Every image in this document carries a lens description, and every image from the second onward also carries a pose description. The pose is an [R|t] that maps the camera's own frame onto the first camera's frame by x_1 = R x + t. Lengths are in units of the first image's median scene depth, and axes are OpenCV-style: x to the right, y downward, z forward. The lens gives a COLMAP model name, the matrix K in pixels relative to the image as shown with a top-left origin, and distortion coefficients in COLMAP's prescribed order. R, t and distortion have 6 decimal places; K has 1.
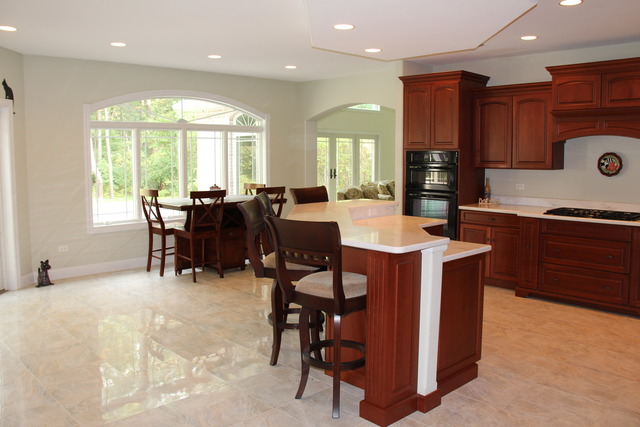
lens RADIAL K [[540.6, 0, 321.4], [0, 540.6, 210.3], [0, 0, 1]] dist [-0.147582, 0.083473]
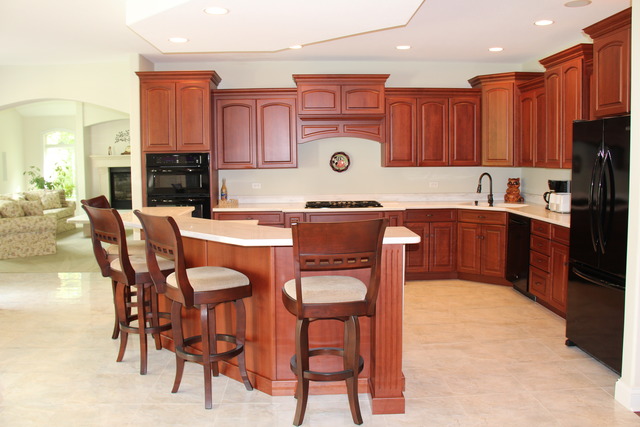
lens RADIAL K [[540.6, 0, 333.4], [0, 540.6, 204.2], [0, 0, 1]] dist [-0.147582, 0.083473]
pose [[0.650473, -0.068352, 0.756447, -0.336463], [0.087788, 0.996033, 0.014511, -0.010484], [-0.754439, 0.056968, 0.653893, 0.187915]]
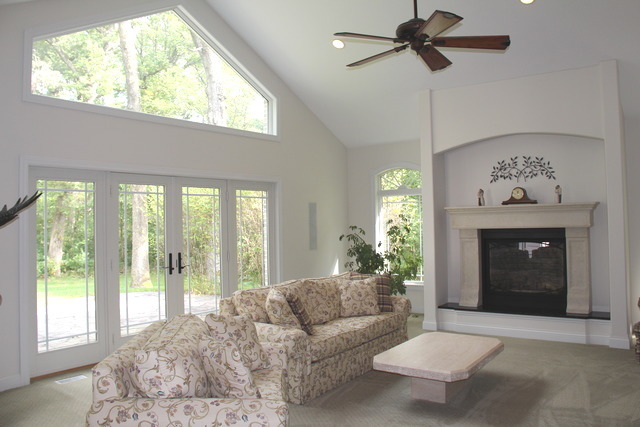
lens RADIAL K [[540.6, 0, 326.3], [0, 540.6, 207.0], [0, 0, 1]] dist [-0.147582, 0.083473]
pose [[0.984928, -0.013143, 0.172464, 0.151785], [0.035591, 0.991171, -0.127725, -0.114631], [-0.169263, 0.131938, 0.976700, 1.140838]]
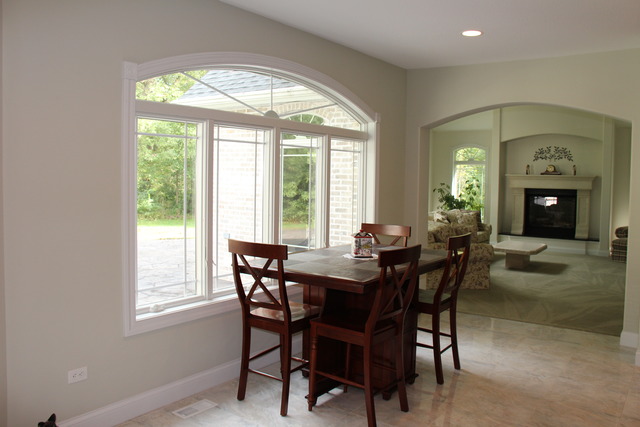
lens RADIAL K [[540.6, 0, 318.8], [0, 540.6, 212.1], [0, 0, 1]] dist [-0.147582, 0.083473]
pose [[0.983536, 0.005351, 0.180634, -0.369335], [0.001528, 0.999279, -0.037923, -0.049634], [-0.180707, 0.037575, 0.982819, 0.514059]]
